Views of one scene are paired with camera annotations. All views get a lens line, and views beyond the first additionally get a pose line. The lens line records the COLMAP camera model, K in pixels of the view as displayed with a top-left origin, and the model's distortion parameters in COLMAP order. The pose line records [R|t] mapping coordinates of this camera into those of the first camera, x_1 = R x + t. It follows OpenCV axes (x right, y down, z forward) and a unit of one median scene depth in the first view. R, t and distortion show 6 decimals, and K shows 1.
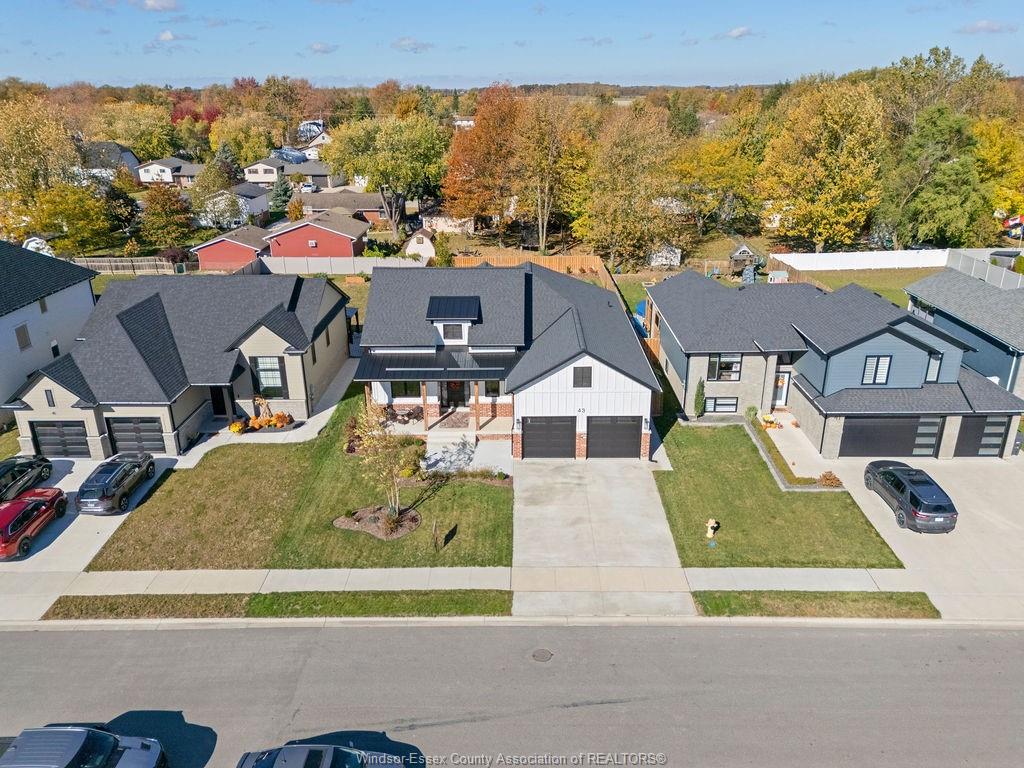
lens RADIAL K [[751.2, 0, 512.0], [0, 751.2, 384.0], [0, 0, 1]] dist [0.072655, -0.066102]
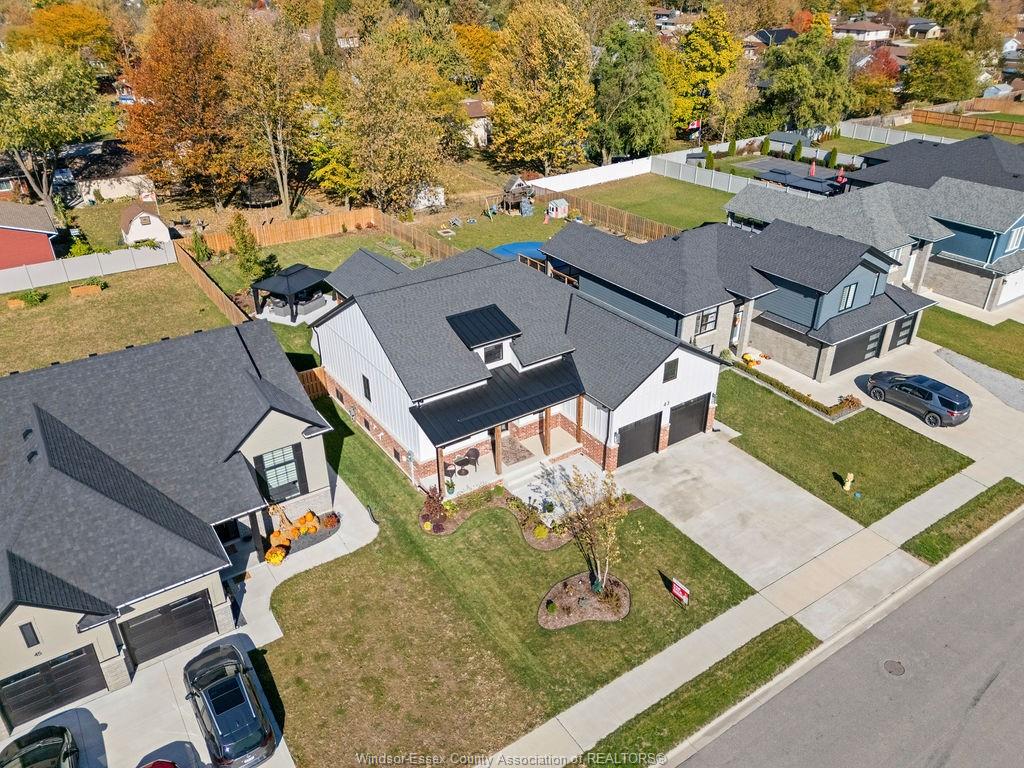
lens RADIAL K [[751.2, 0, 512.0], [0, 751.2, 384.0], [0, 0, 1]] dist [0.072655, -0.066102]
pose [[0.820433, -0.270217, 0.503857, -0.535674], [0.206035, 0.961788, 0.180317, -0.199118], [-0.533329, -0.044126, 0.844756, 0.291701]]
